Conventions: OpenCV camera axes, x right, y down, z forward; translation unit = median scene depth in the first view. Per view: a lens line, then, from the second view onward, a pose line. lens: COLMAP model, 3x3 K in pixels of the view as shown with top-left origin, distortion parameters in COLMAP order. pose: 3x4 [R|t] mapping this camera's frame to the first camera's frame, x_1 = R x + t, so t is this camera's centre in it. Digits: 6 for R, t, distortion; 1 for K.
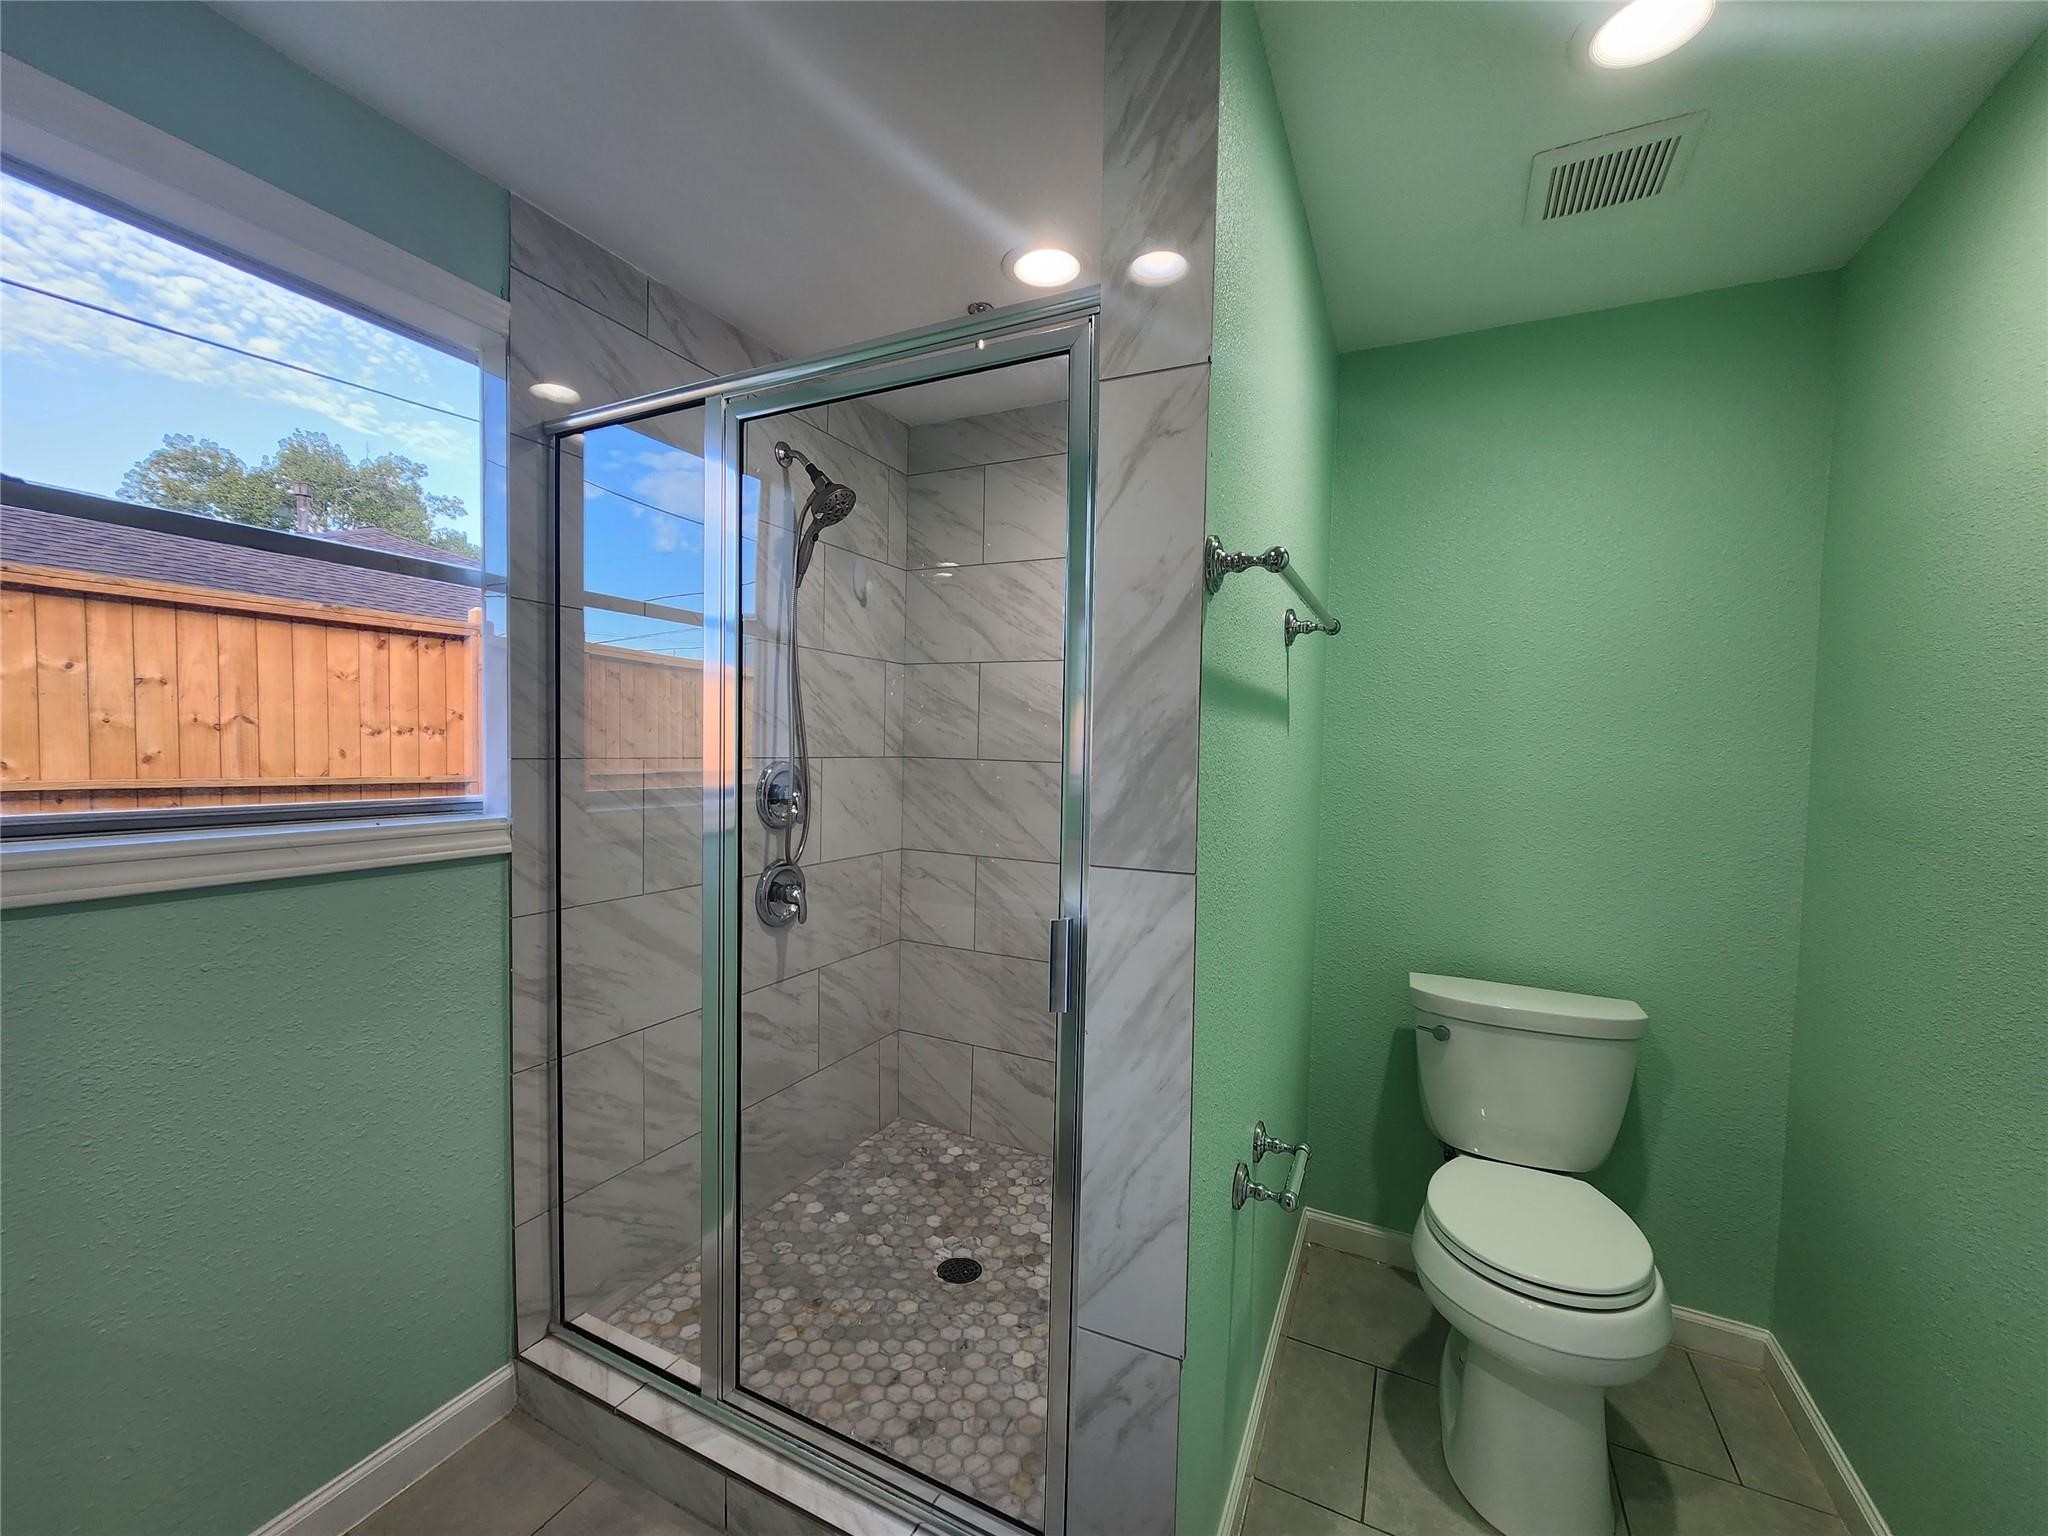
lens RADIAL K [[835.0, 0, 1018.8], [0, 835.0, 780.8], [0, 0, 1]] dist [-0.000637, 0.000805]
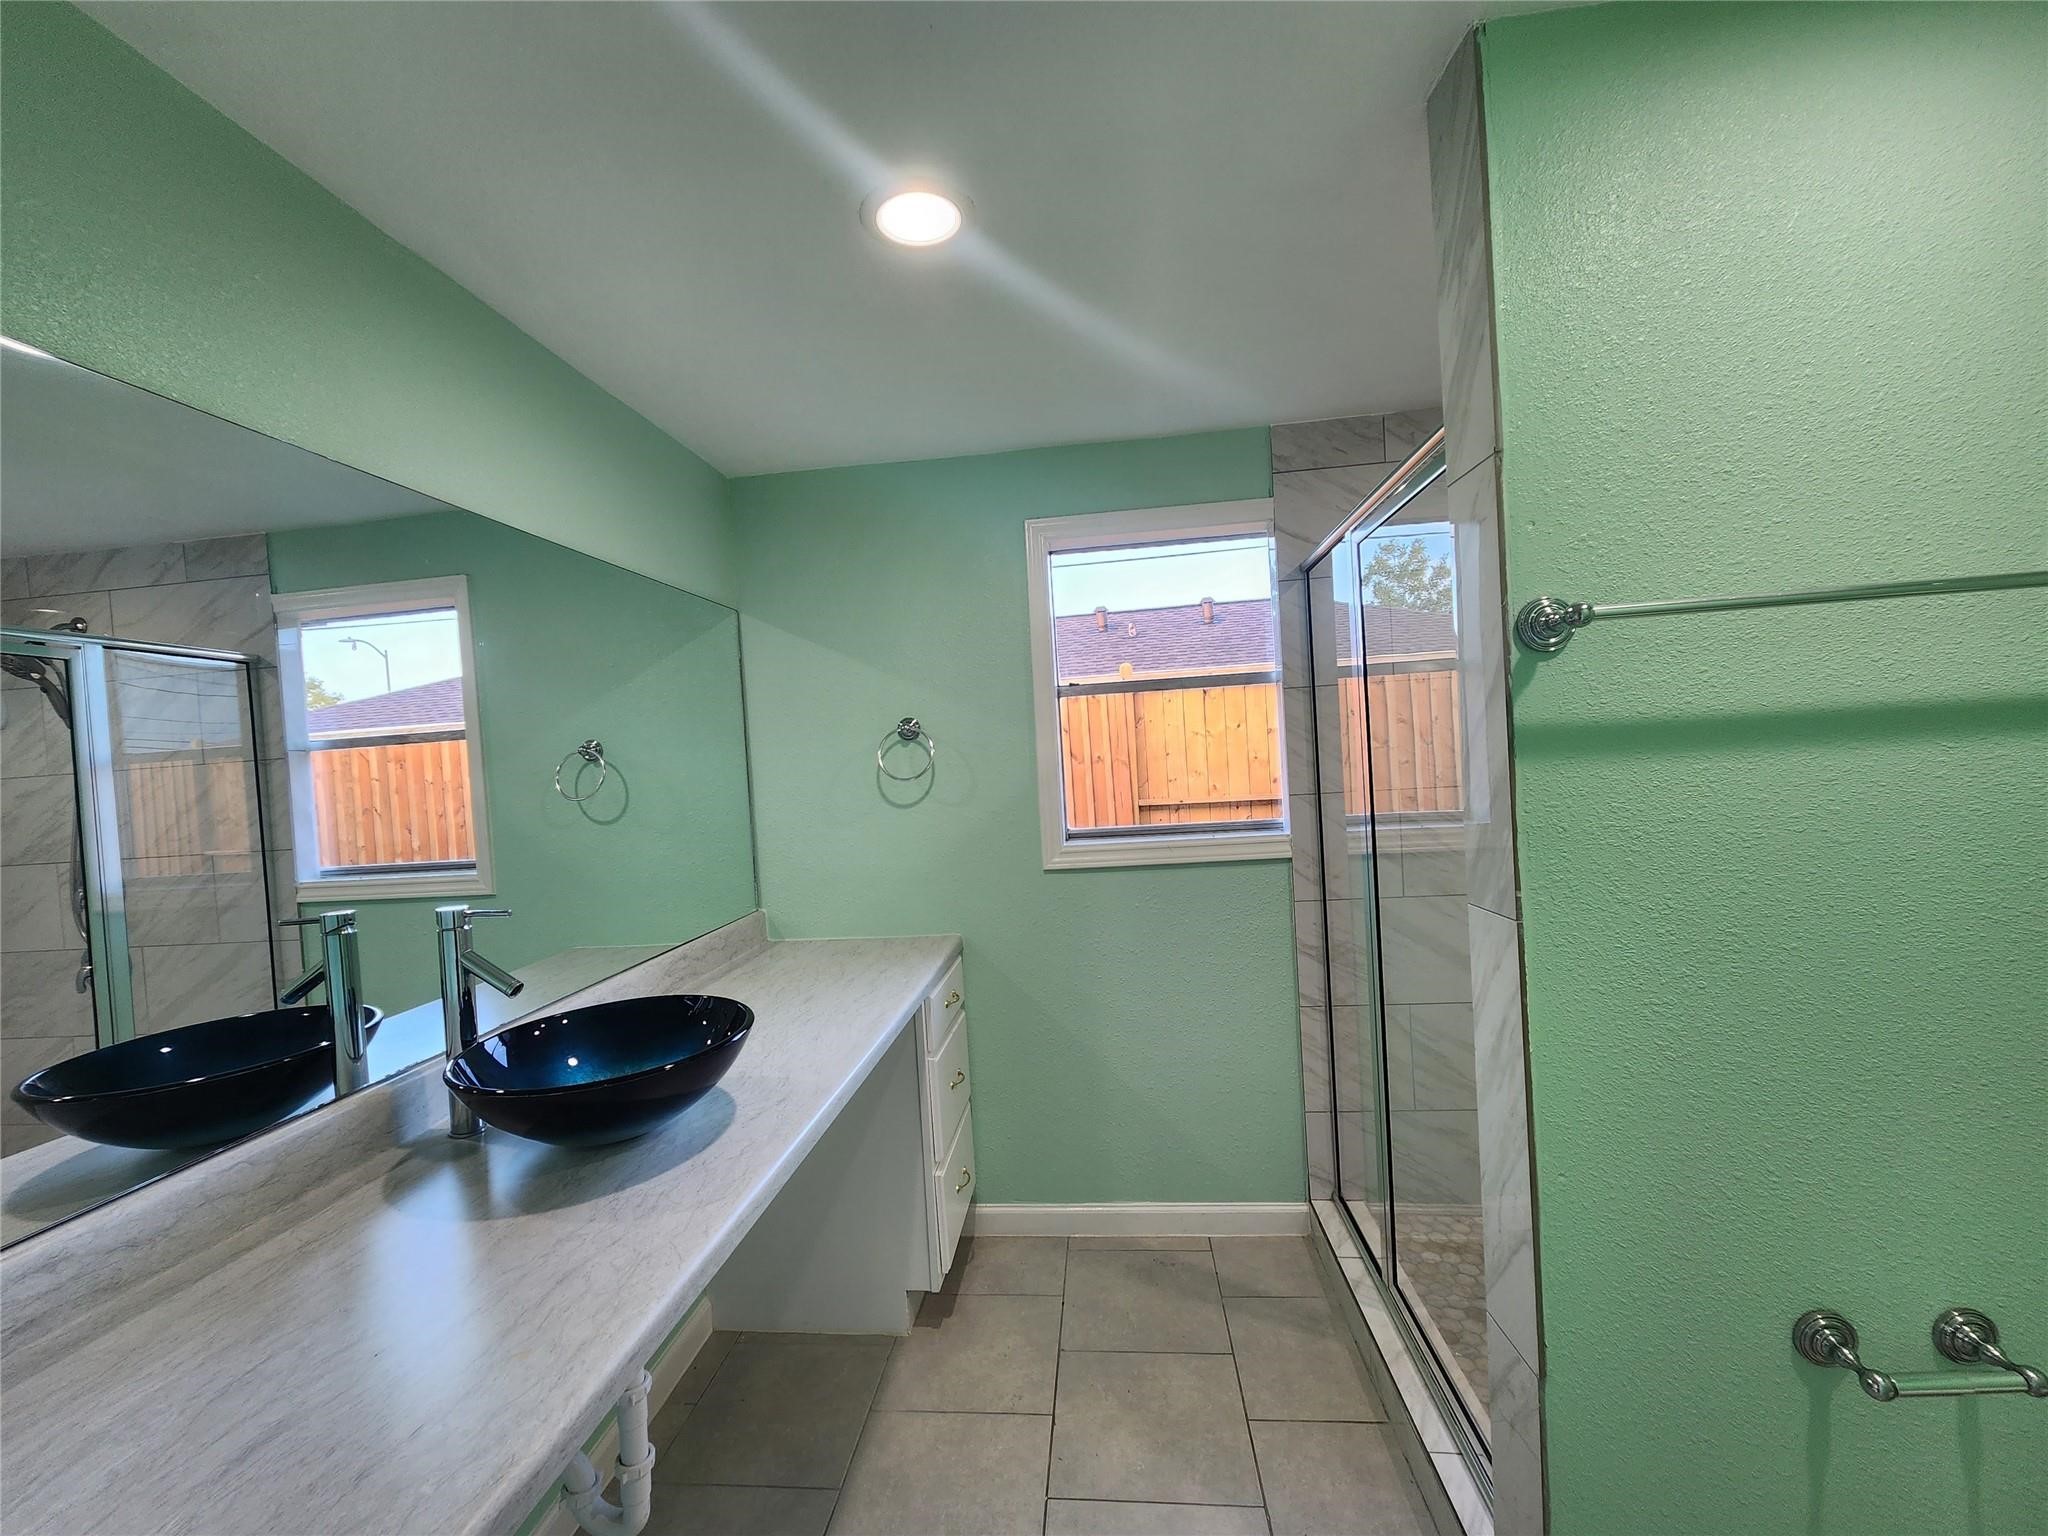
lens RADIAL K [[835.0, 0, 1019.0], [0, 835.0, 772.5], [0, 0, 1]] dist [-0.000637, 0.000805]
pose [[0.355020, -0.032311, -0.934300, 0.611382], [0.027661, 0.999328, -0.024049, -0.042934], [0.934449, -0.017305, 0.355675, 0.010401]]
